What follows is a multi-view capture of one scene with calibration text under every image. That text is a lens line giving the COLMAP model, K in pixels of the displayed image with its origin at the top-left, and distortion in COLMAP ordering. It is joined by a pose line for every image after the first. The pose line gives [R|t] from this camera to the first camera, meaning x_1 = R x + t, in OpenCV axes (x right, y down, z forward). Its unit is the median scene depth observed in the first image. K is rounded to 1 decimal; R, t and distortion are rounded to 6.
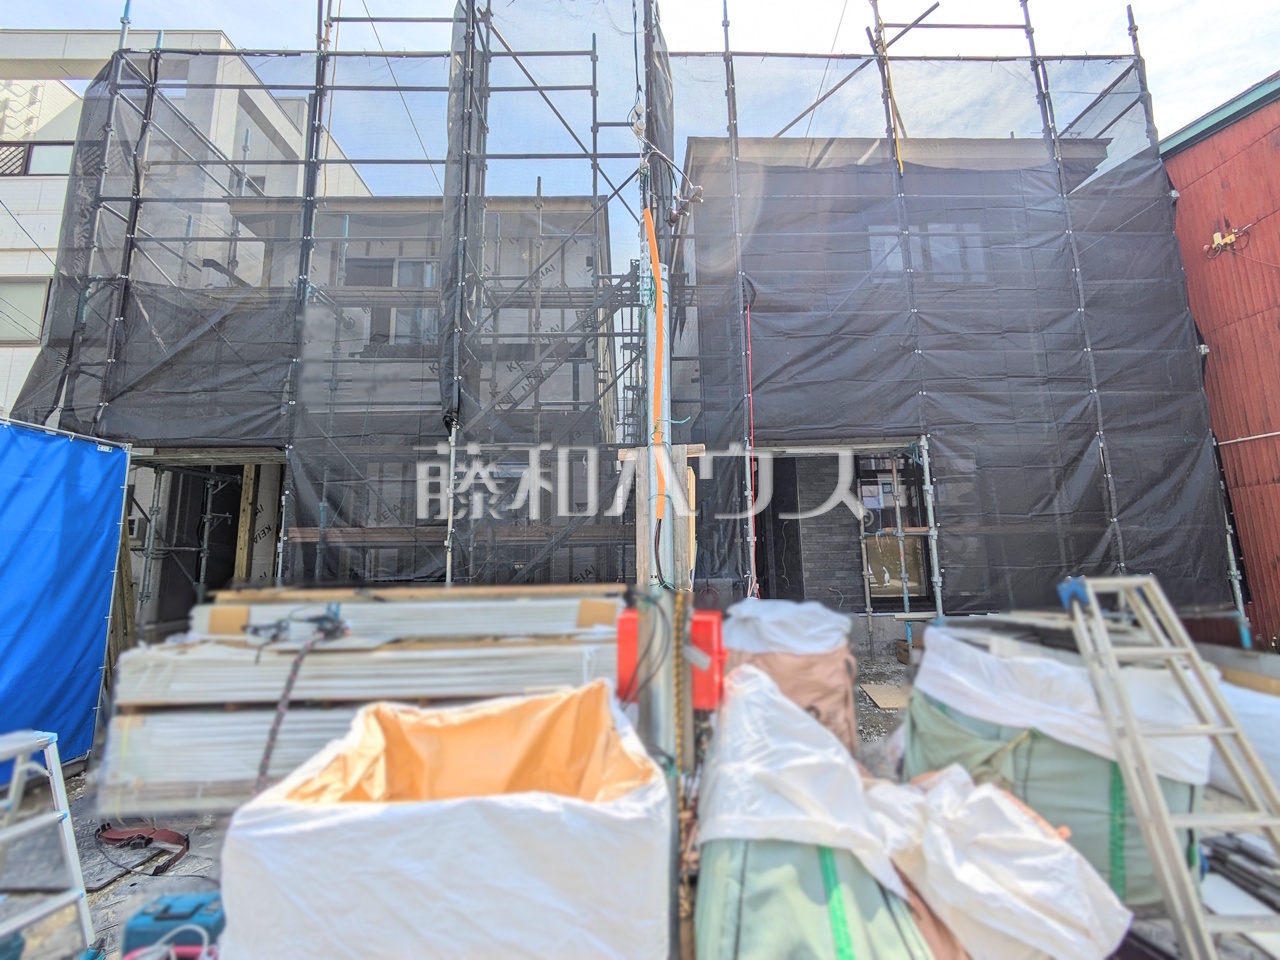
lens RADIAL K [[505.6, 0, 639.0], [0, 505.6, 479.8], [0, 0, 1]] dist [0.003459, -0.001088]
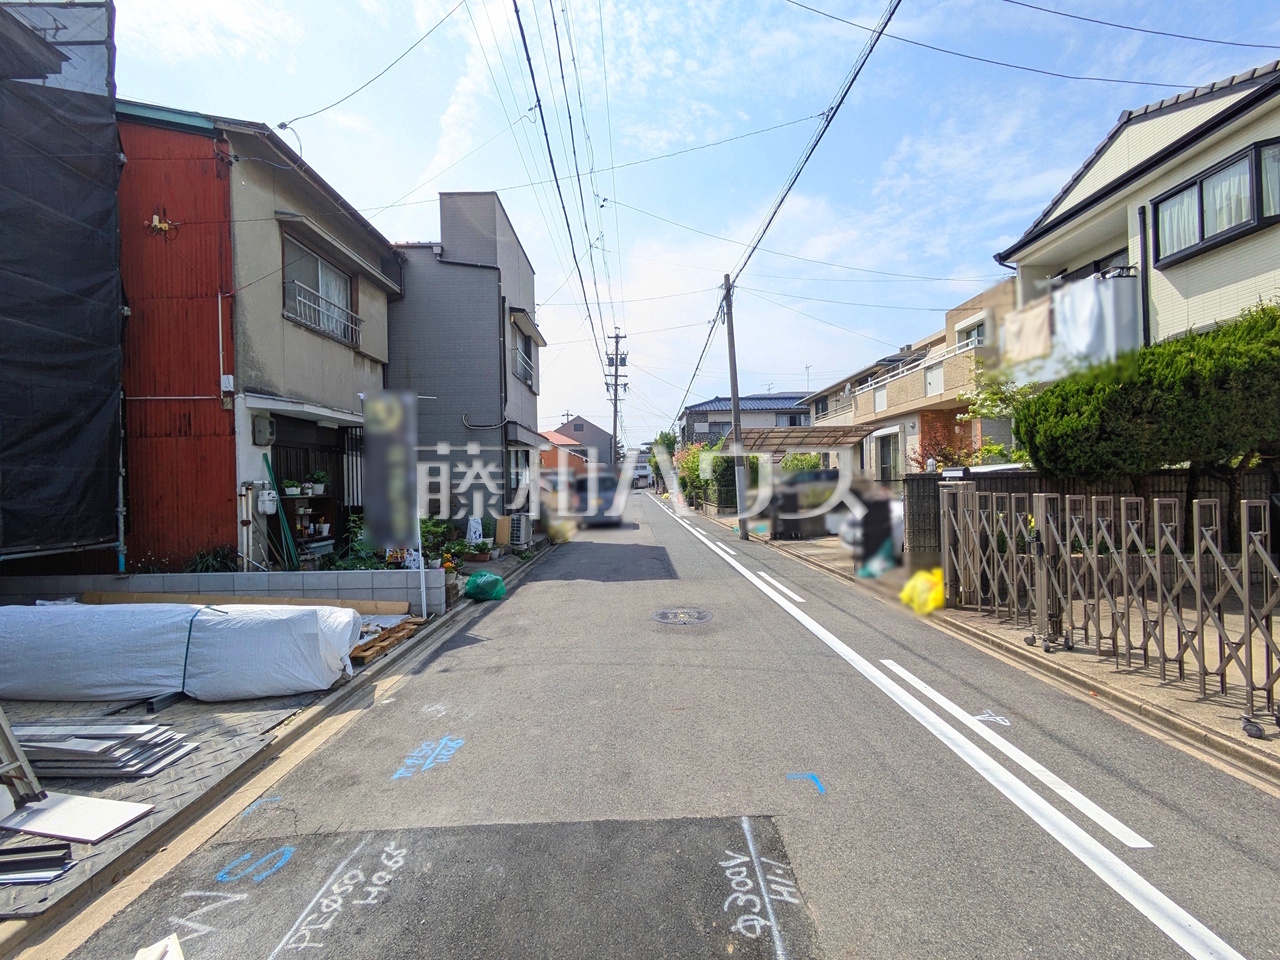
lens RADIAL K [[505.6, 0, 639.4], [0, 505.6, 481.7], [0, 0, 1]] dist [0.003459, -0.001088]
pose [[0.018722, 0.022285, 0.999576, 0.034027], [-0.122849, 0.992227, -0.019820, -0.003024], [-0.992249, -0.122426, 0.021314, -0.196921]]
